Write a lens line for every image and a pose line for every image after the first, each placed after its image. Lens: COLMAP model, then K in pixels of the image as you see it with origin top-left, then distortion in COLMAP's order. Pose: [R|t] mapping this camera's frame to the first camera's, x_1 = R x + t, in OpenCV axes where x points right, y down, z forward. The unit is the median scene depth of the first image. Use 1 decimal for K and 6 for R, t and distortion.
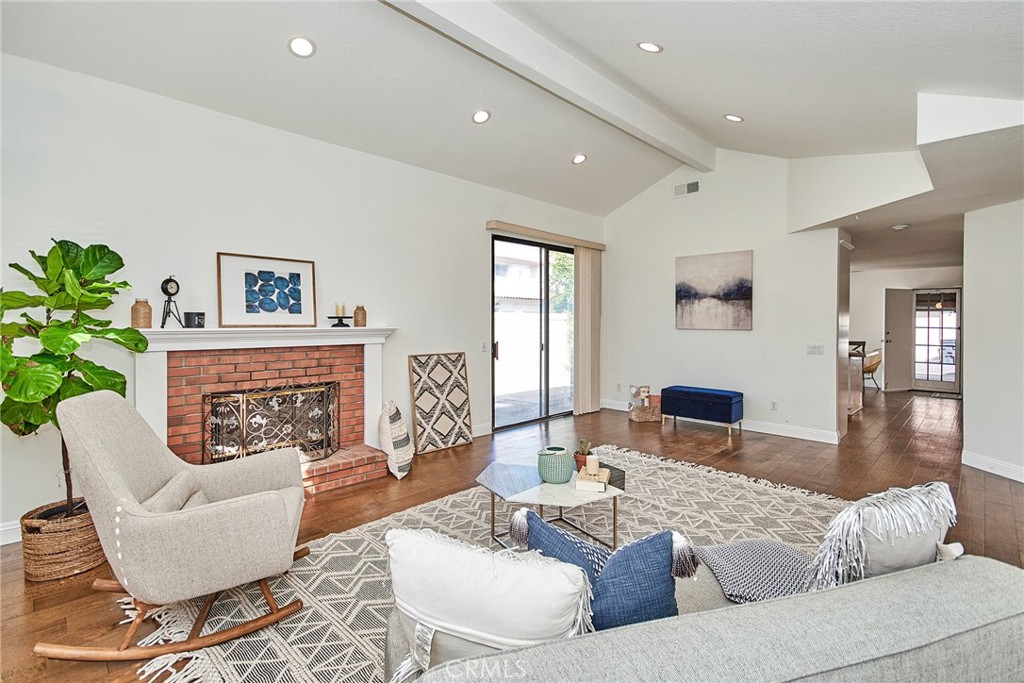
lens RADIAL K [[475.8, 0, 508.3], [0, 475.8, 322.6], [0, 0, 1]] dist [0.000732, -0.000028]
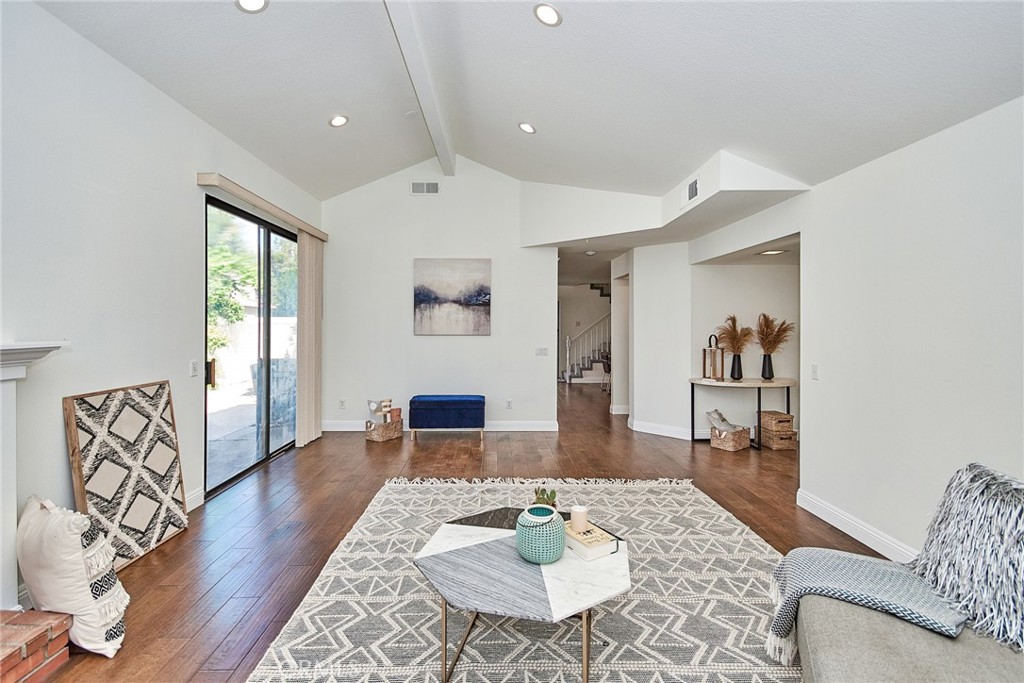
lens RADIAL K [[467.0, 0, 511.0], [0, 467.0, 318.3], [0, 0, 1]] dist [0.000363, -0.000813]
pose [[0.687392, 0.008631, 0.726236, -0.232538], [0.002315, 0.999898, -0.014075, -0.007109], [-0.726283, 0.011356, 0.687302, 0.290334]]
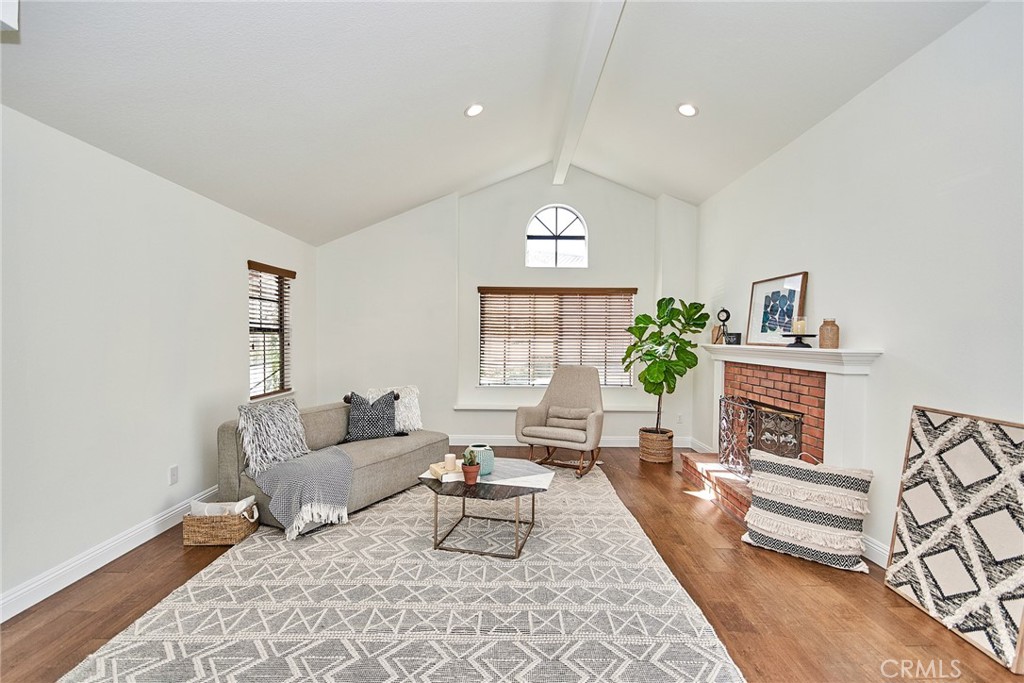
lens RADIAL K [[464.7, 0, 512.0], [0, 464.7, 341.5], [0, 0, 1]] dist [-0.000784, -0.000517]
pose [[-0.710821, -0.002339, -0.703369, 0.457899], [-0.015138, 0.999814, 0.011974, -0.002583], [0.703210, 0.019159, -0.710724, 0.994837]]
